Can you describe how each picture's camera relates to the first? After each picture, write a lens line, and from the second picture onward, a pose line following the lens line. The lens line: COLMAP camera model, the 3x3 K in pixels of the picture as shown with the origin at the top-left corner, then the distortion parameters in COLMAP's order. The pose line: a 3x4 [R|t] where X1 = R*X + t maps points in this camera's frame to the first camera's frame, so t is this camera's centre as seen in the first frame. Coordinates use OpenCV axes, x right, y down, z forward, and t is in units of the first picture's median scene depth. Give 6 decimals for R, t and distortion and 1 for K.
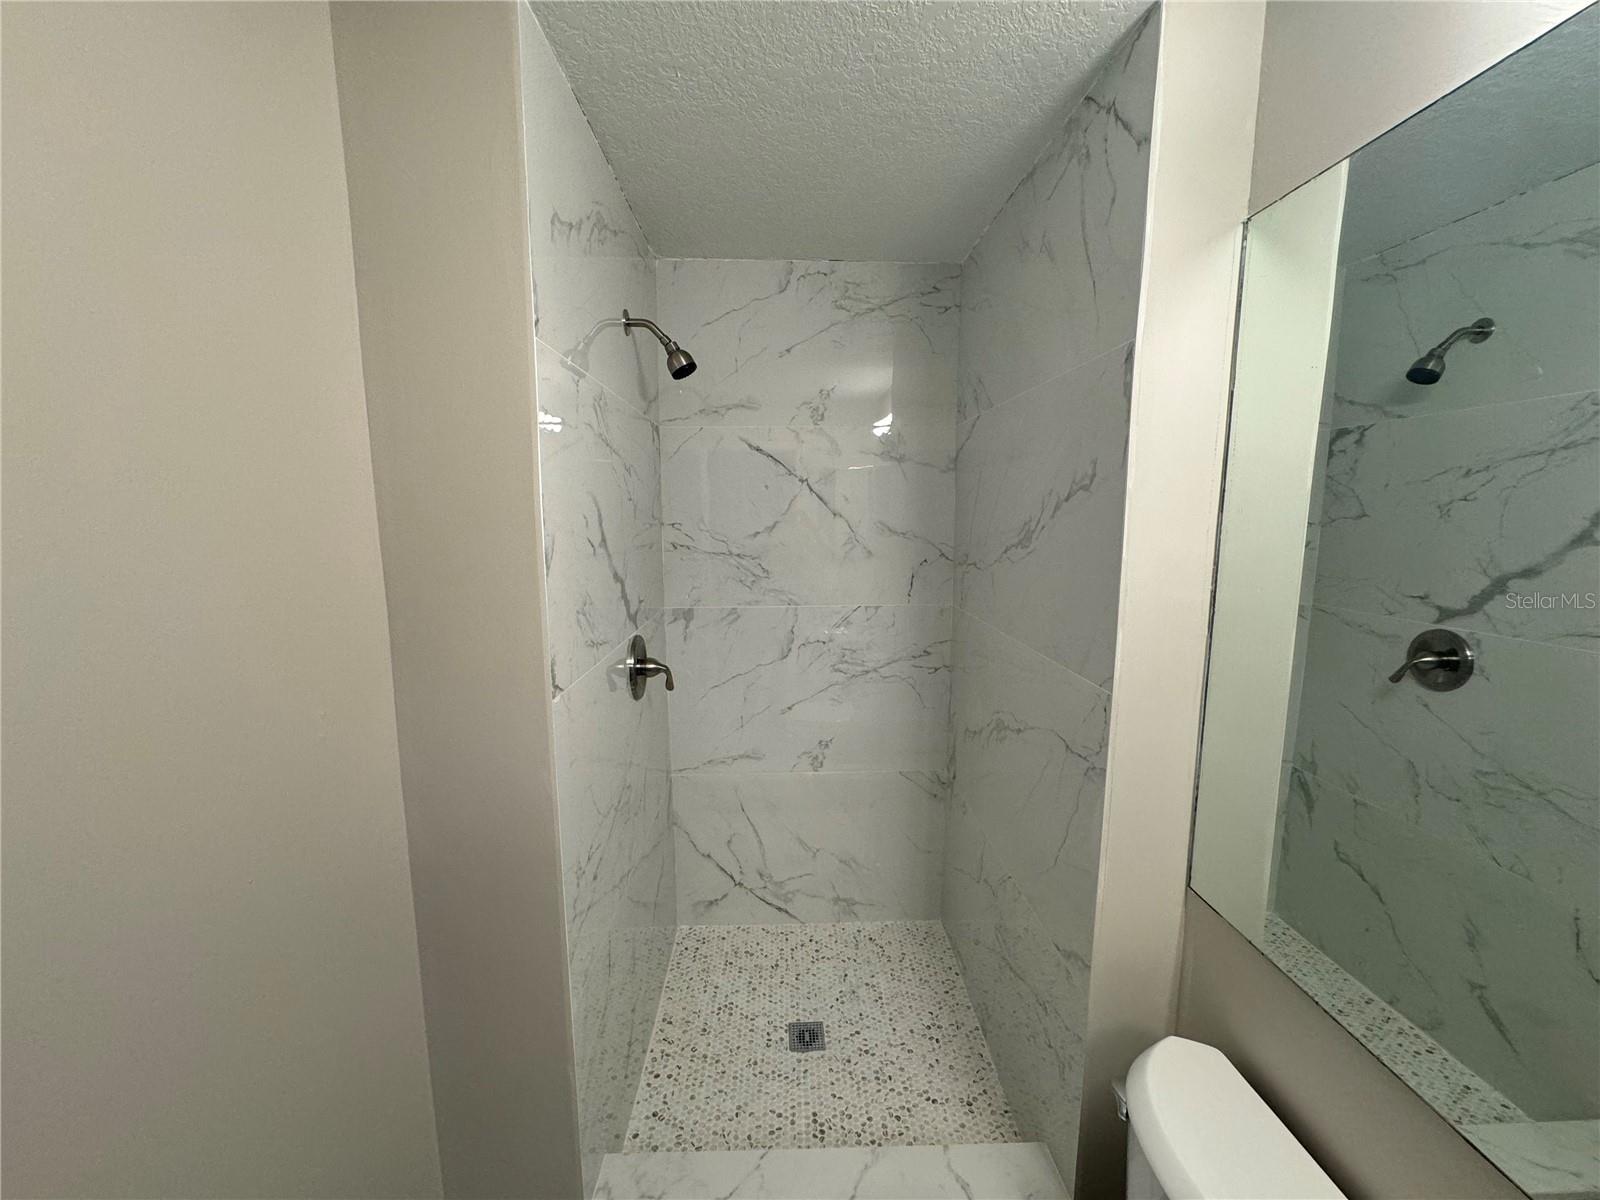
lens RADIAL K [[639.1, 0, 800.5], [0, 639.1, 595.9], [0, 0, 1]] dist [-0.002589, -0.000022]
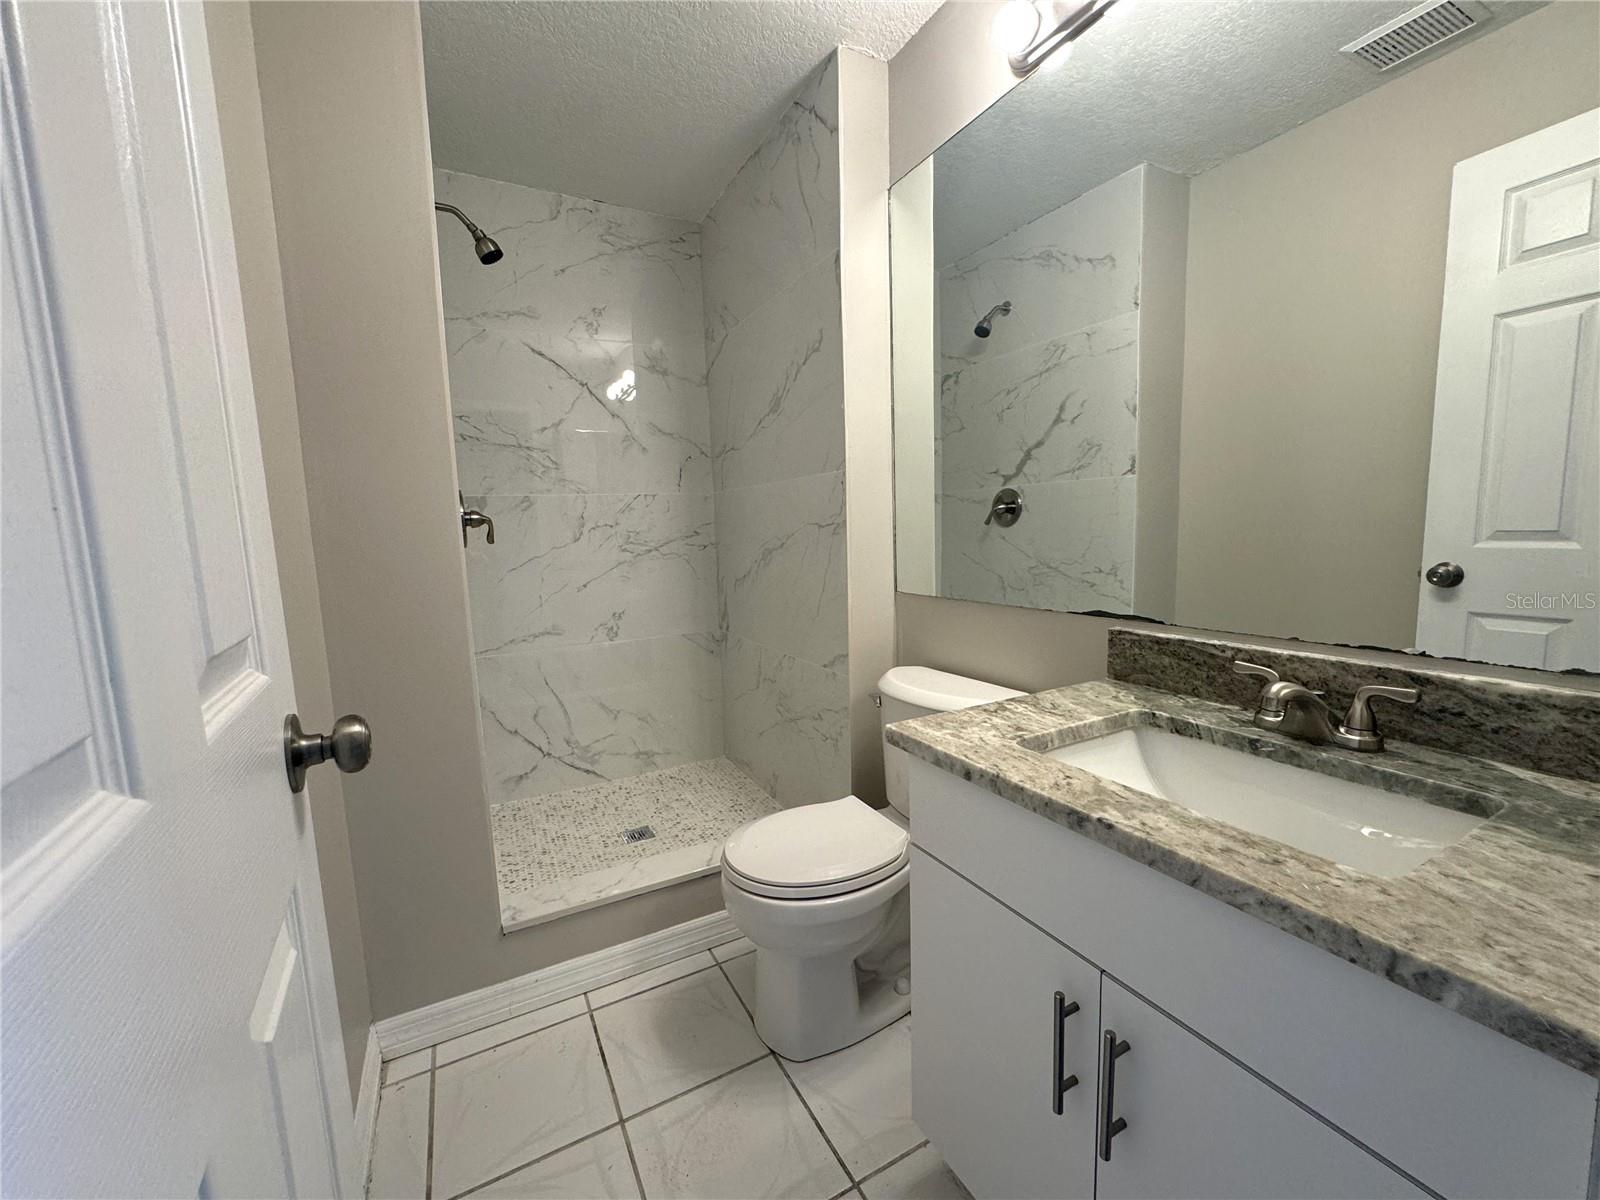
lens RADIAL K [[639.1, 0, 800.5], [0, 639.1, 595.9], [0, 0, 1]] dist [-0.002589, -0.000022]
pose [[0.895153, -0.076612, 0.439127, -0.200753], [0.091441, 0.995730, -0.012682, 0.280409], [-0.436280, 0.051507, 0.898336, -0.220963]]
